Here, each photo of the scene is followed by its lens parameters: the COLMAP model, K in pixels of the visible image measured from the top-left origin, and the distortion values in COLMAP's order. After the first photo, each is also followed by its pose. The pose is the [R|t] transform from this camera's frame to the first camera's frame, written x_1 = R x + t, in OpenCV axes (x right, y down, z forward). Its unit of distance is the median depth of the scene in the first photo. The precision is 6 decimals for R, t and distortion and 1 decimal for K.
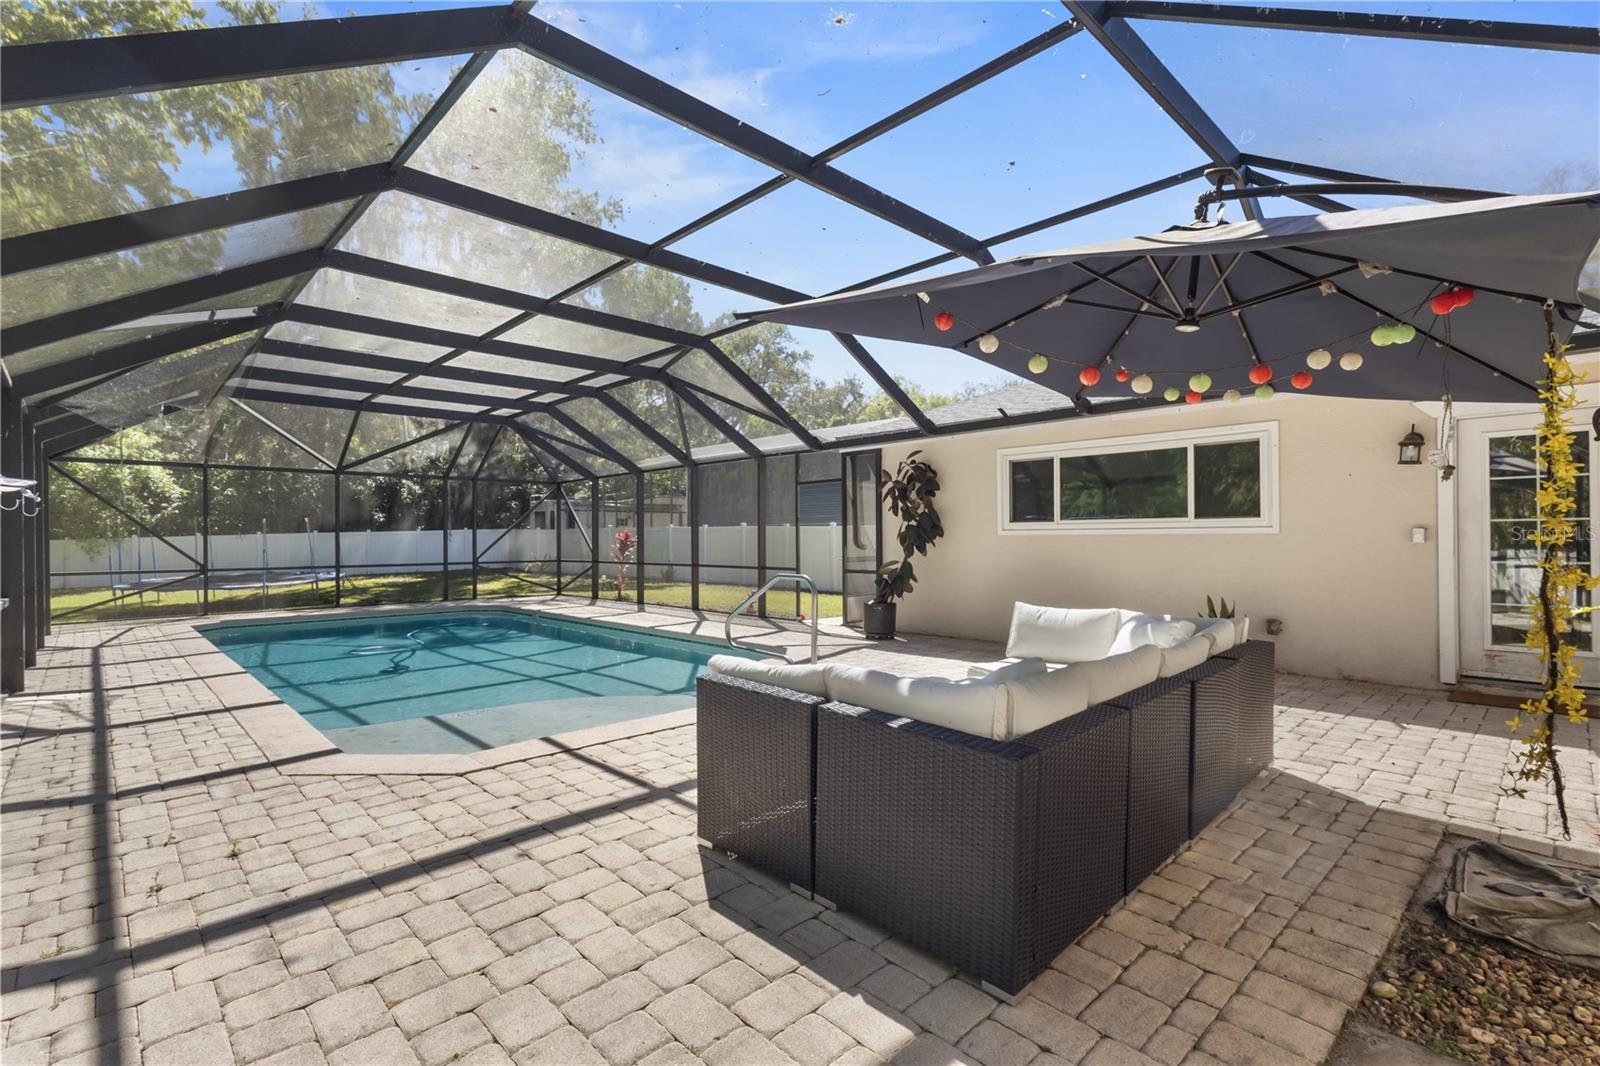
lens RADIAL K [[739.8, 0, 800.0], [0, 739.8, 533.0], [0, 0, 1]] dist [0.004025, 0.000680]
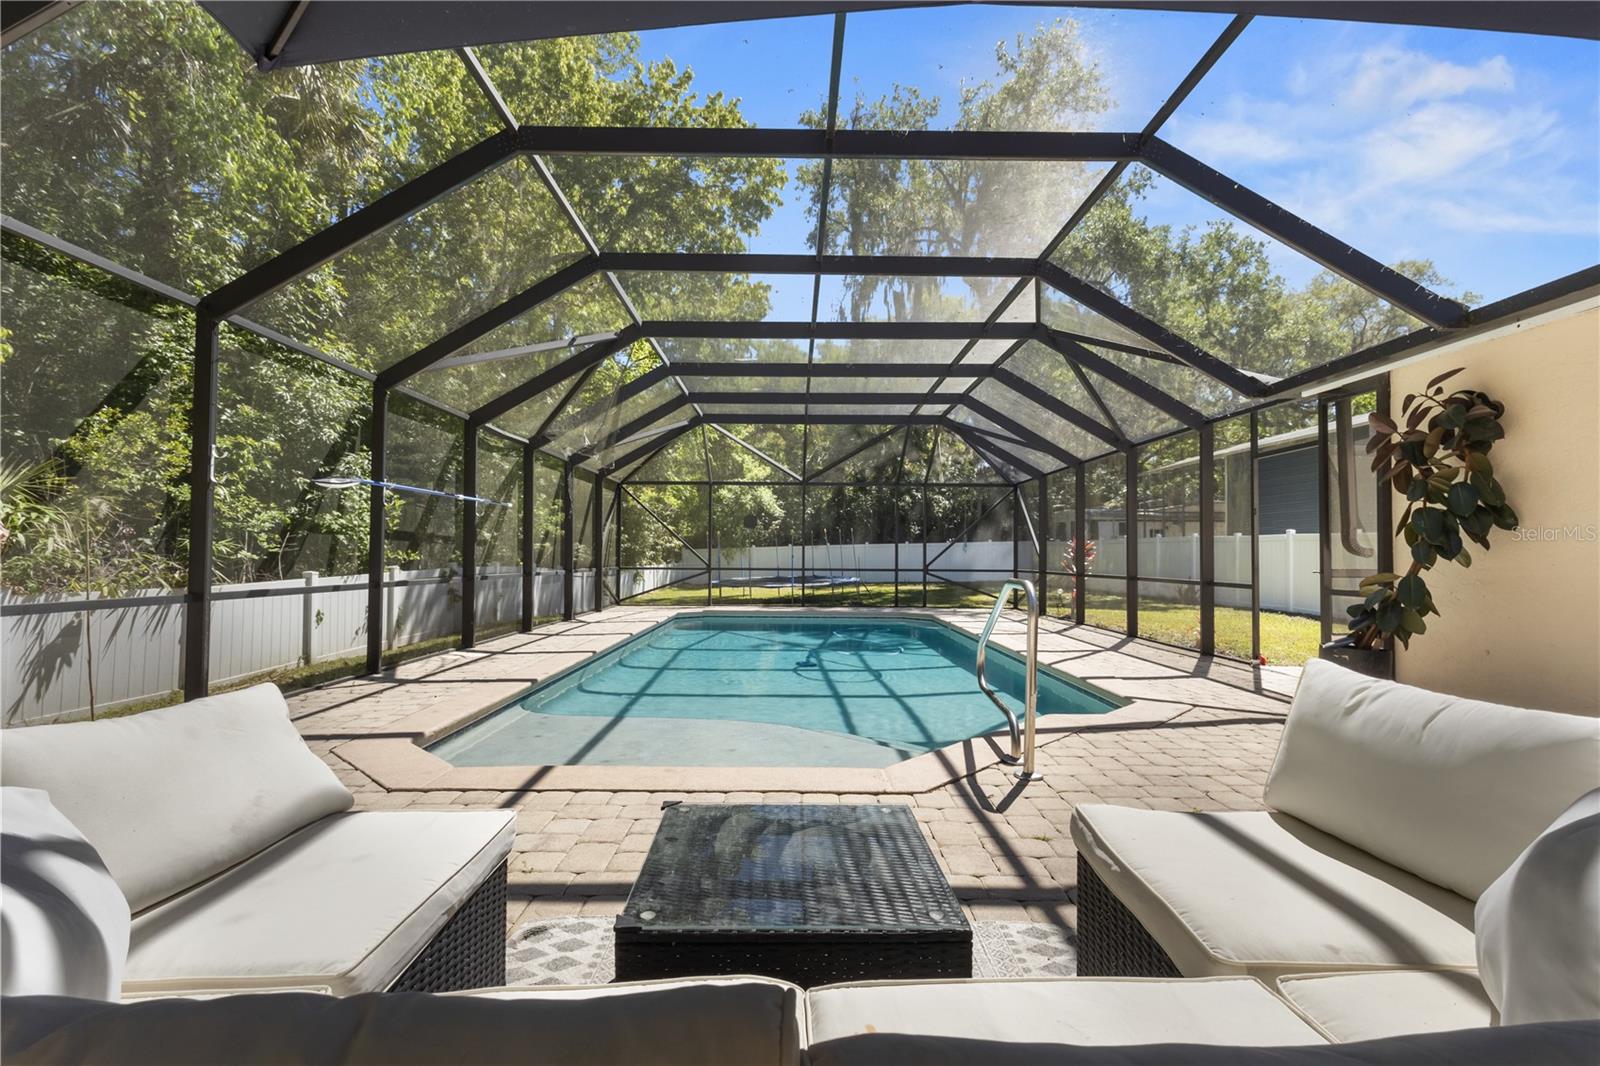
lens RADIAL K [[739.8, 0, 800.0], [0, 739.8, 533.0], [0, 0, 1]] dist [0.004025, 0.000680]
pose [[0.725962, -0.010173, -0.687660, 0.179742], [-0.005928, 0.999761, -0.021049, 0.020395], [0.687710, 0.019357, 0.725728, 0.280454]]
